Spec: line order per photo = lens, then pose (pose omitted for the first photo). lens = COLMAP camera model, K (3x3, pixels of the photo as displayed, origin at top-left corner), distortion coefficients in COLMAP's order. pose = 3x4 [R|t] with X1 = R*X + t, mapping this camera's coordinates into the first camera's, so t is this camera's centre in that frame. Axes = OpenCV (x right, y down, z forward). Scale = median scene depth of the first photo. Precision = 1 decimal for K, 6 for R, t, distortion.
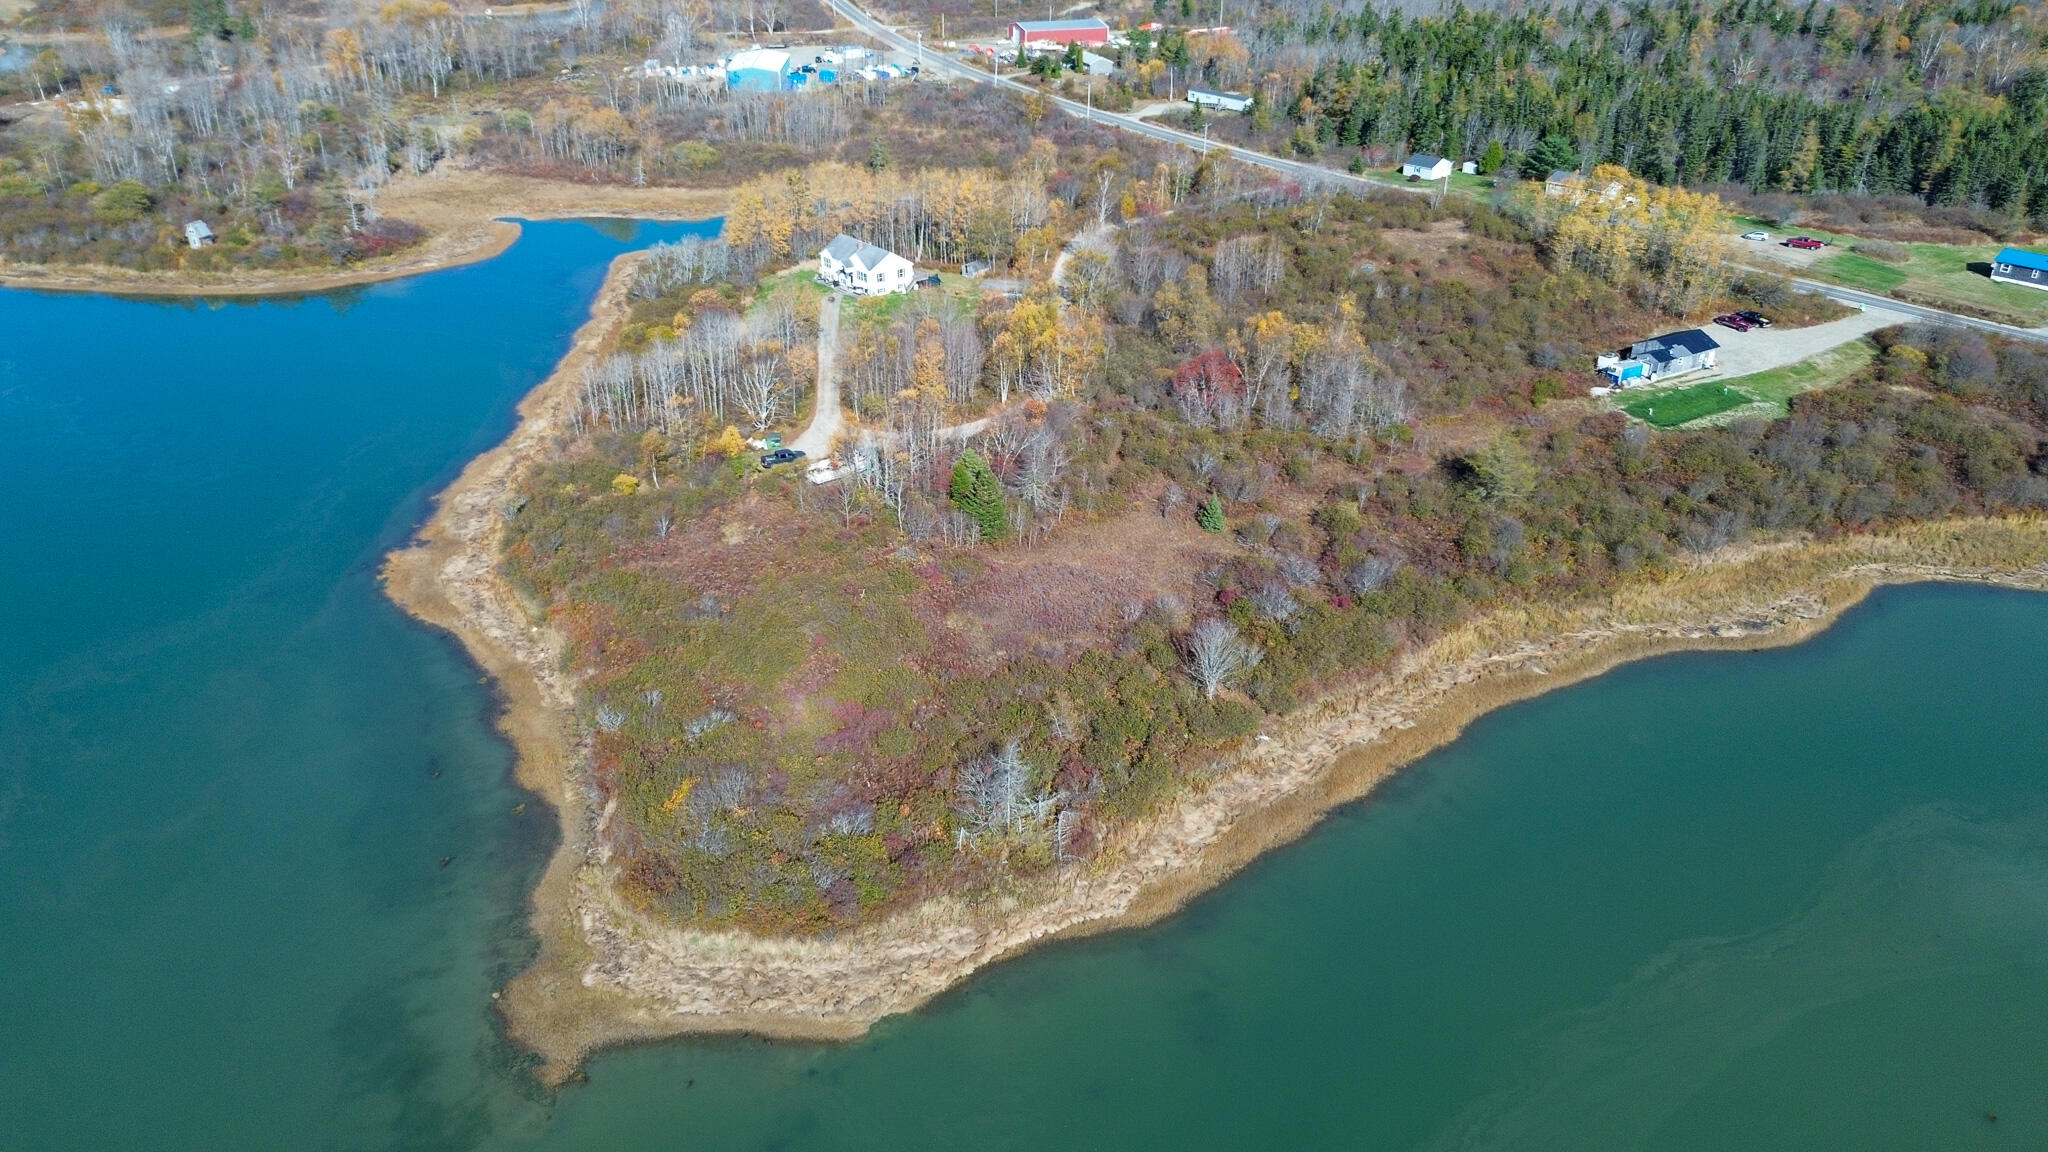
lens RADIAL K [[1447.0, 0, 1027.9], [0, 1447.0, 565.9], [0, 0, 1]] dist [0.057352, -0.056609]
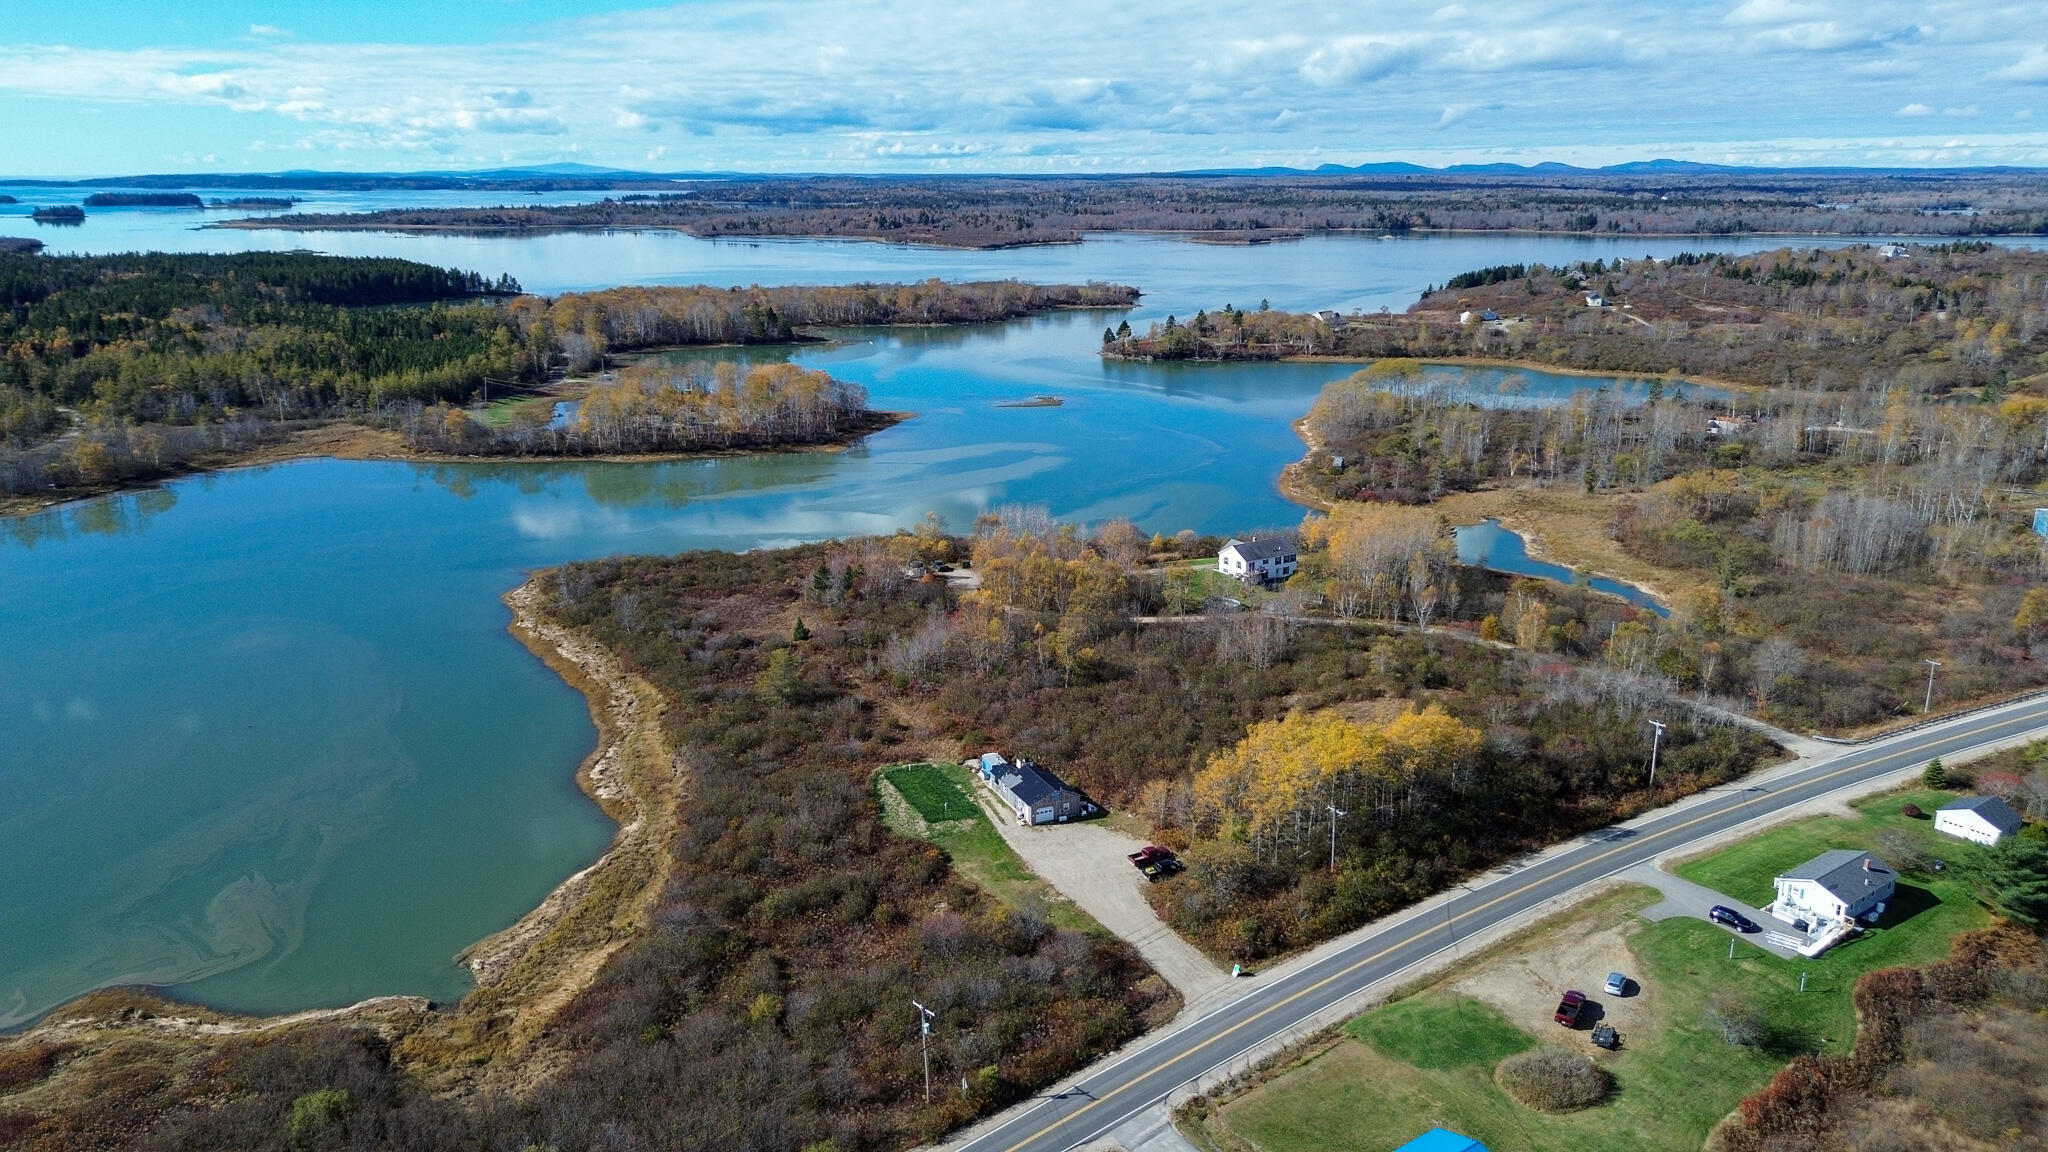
lens RADIAL K [[1447.0, 0, 1029.9], [0, 1447.0, 584.9], [0, 0, 1]] dist [0.057352, -0.056609]
pose [[-0.102825, 0.267801, -0.957972, 1.319637], [-0.462228, 0.839913, 0.284412, -0.529981], [0.880779, 0.472046, 0.037421, 0.912614]]
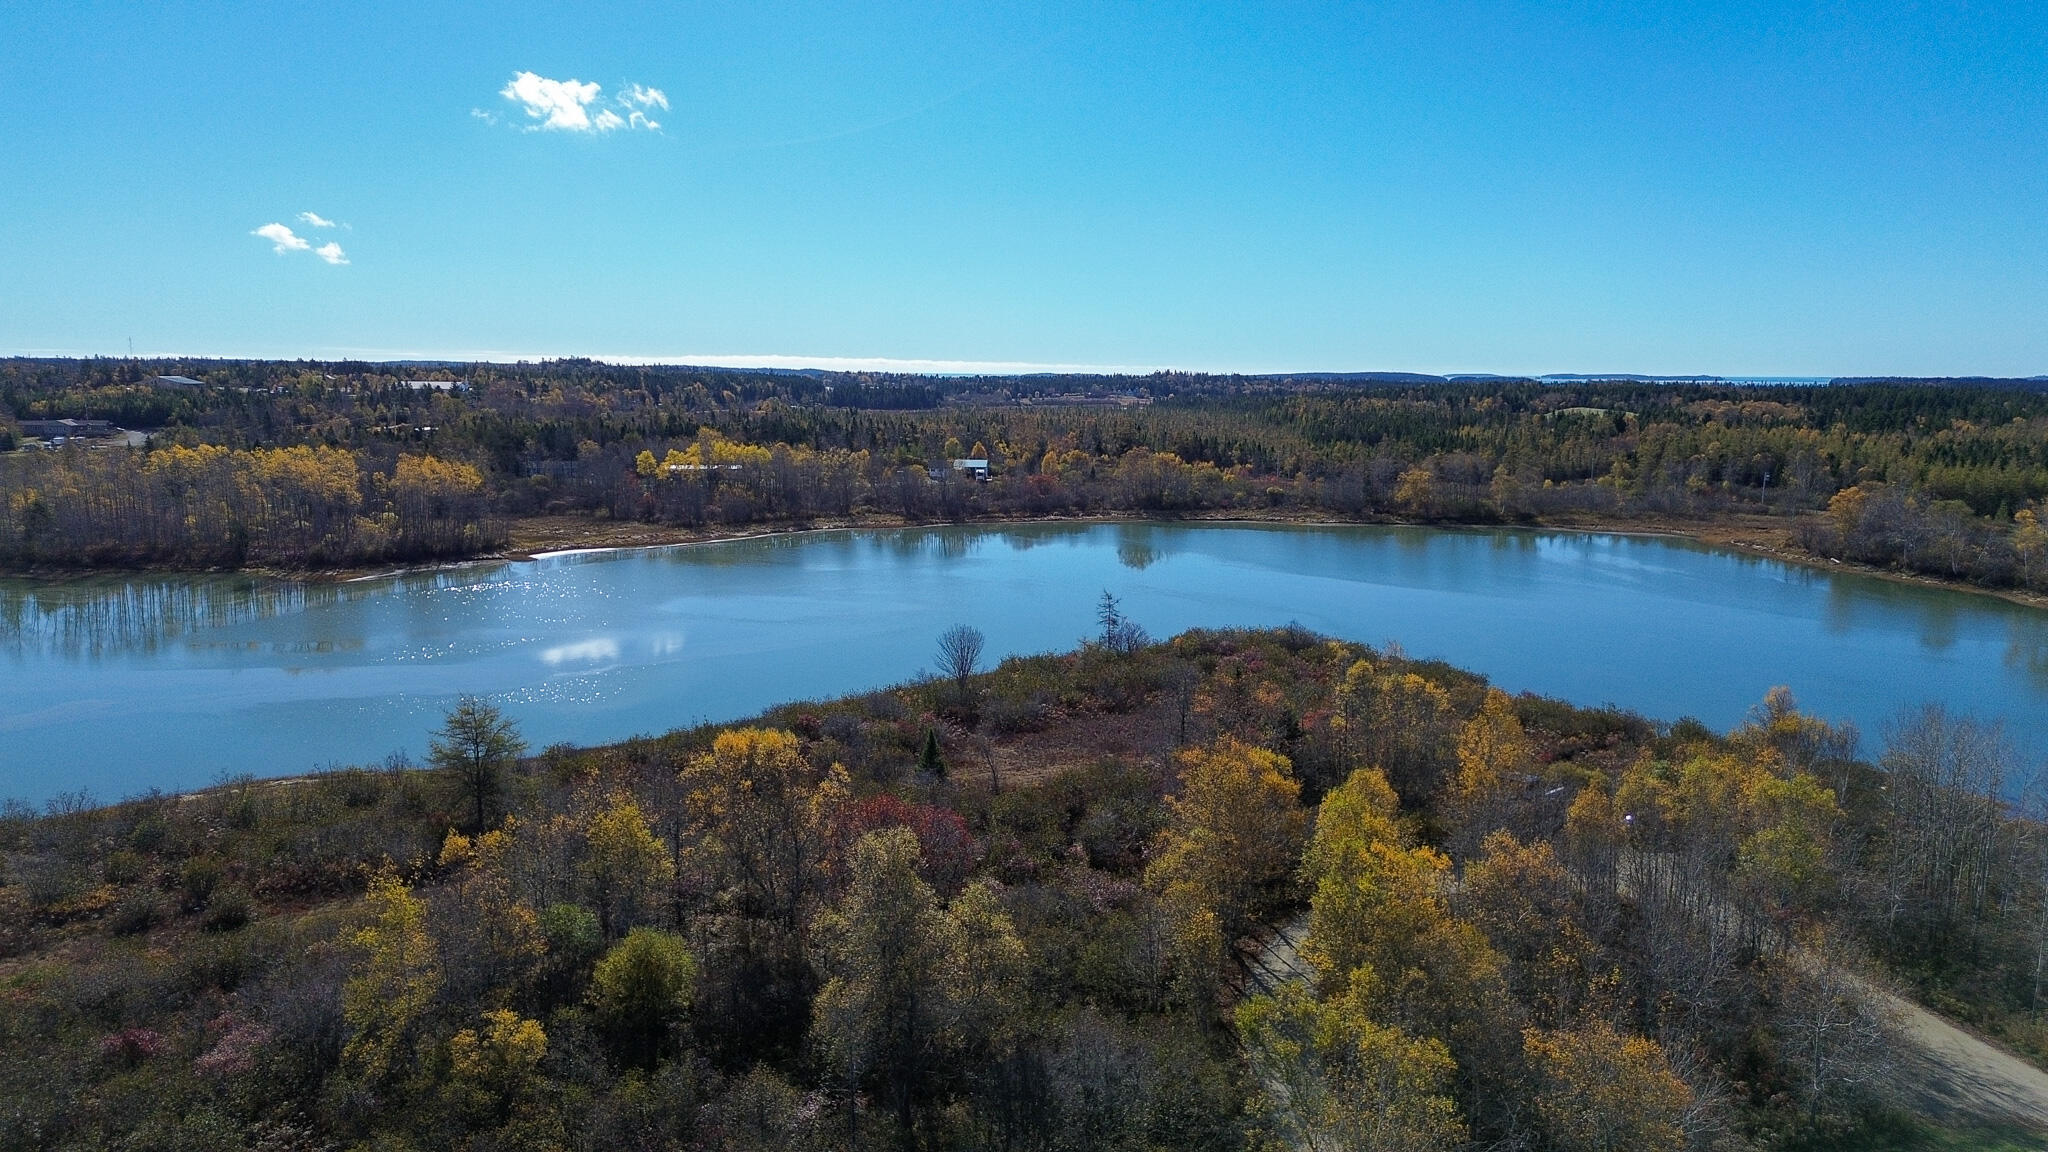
lens RADIAL K [[1447.0, 0, 1027.7], [0, 1447.0, 586.0], [0, 0, 1]] dist [0.057352, -0.056609]
pose [[-0.995459, 0.004162, -0.095104, 0.112681], [-0.052684, 0.808012, 0.586806, -0.418633], [0.079287, 0.589151, -0.804123, 1.215427]]
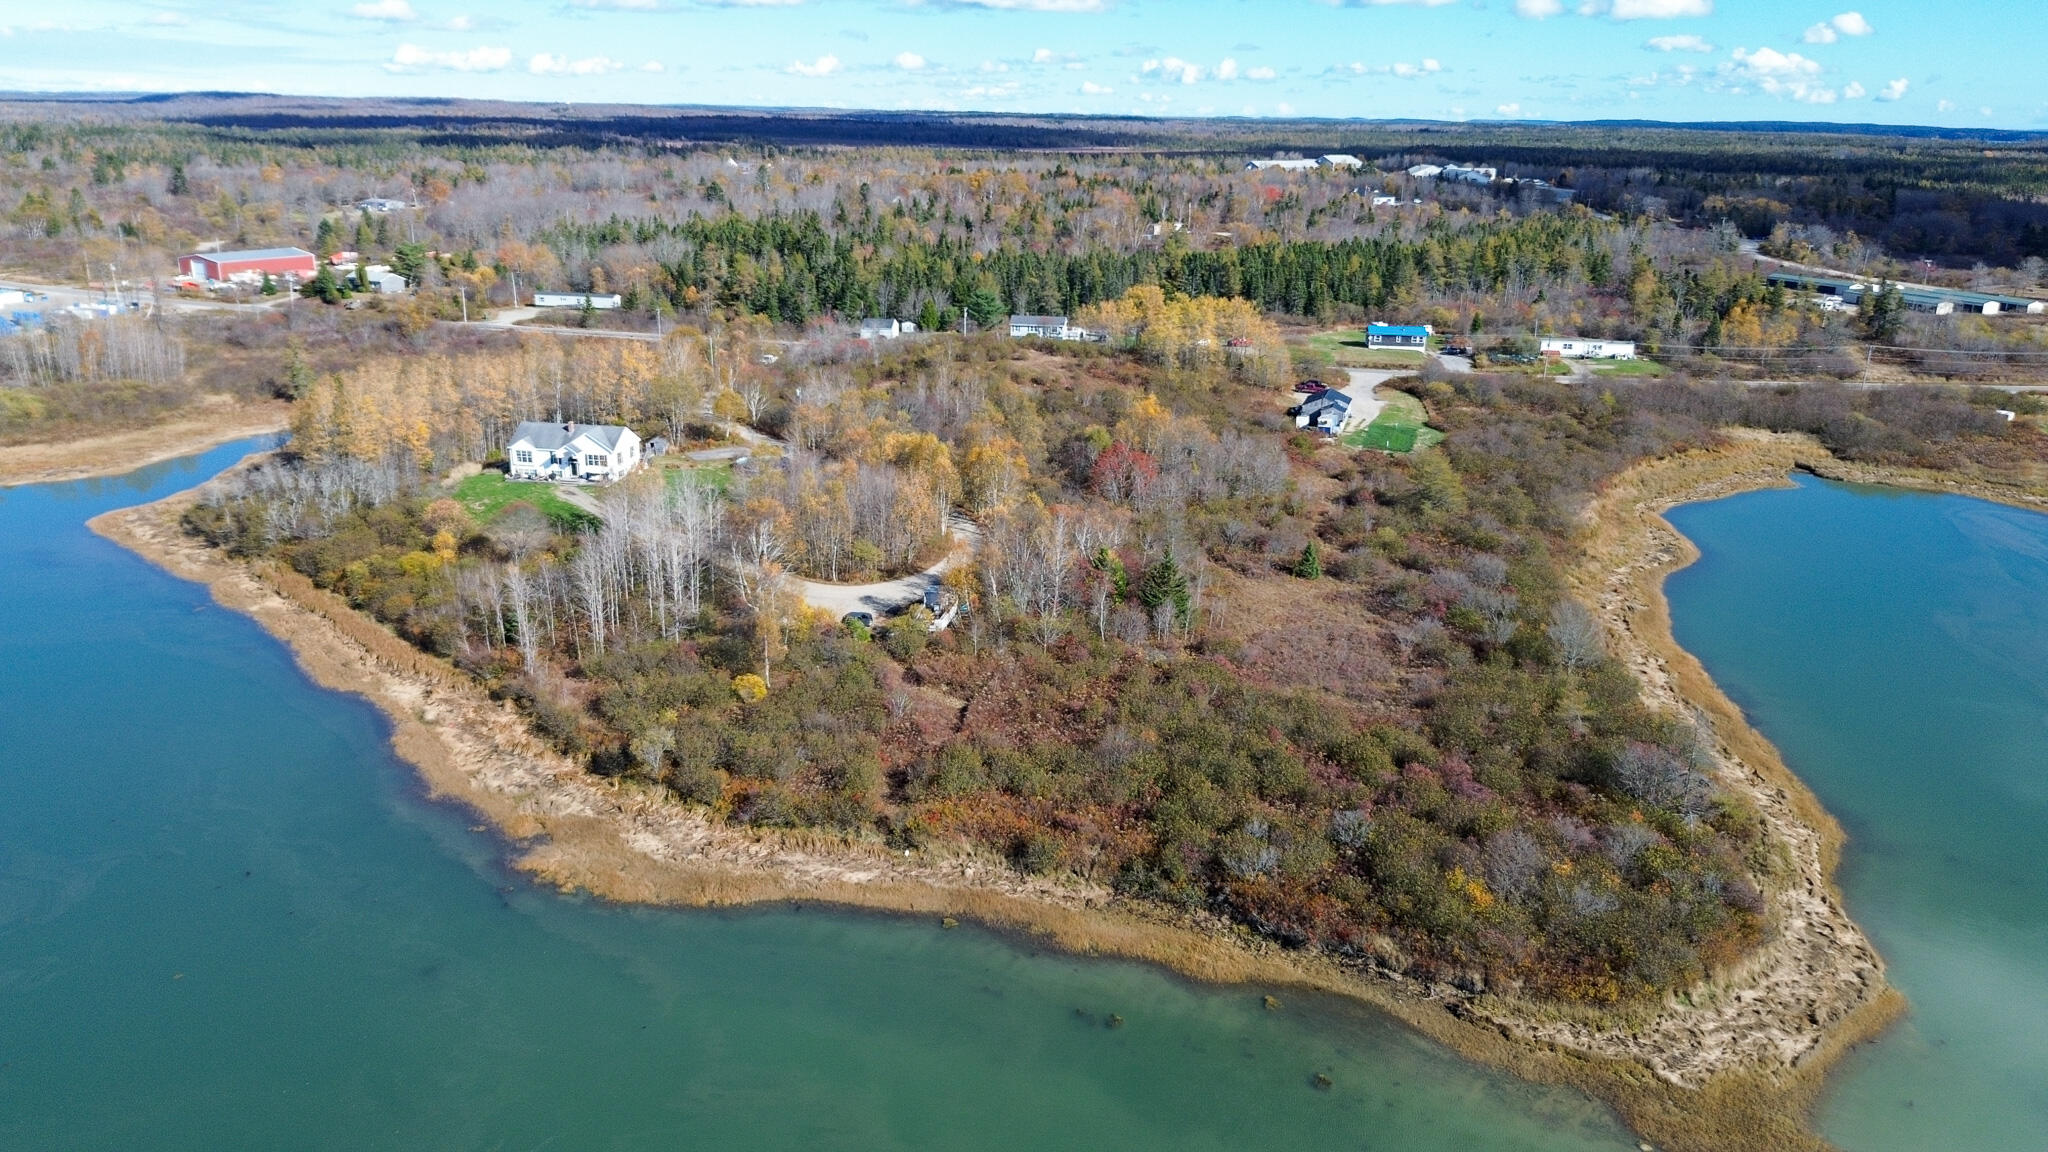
lens RADIAL K [[1447.0, 0, 1013.5], [0, 1447.0, 582.5], [0, 0, 1]] dist [0.057352, -0.056609]
pose [[0.751845, -0.196359, 0.629423, -0.529766], [0.295091, 0.953890, -0.054904, -0.021973], [-0.589619, 0.227017, 0.775121, 0.273058]]
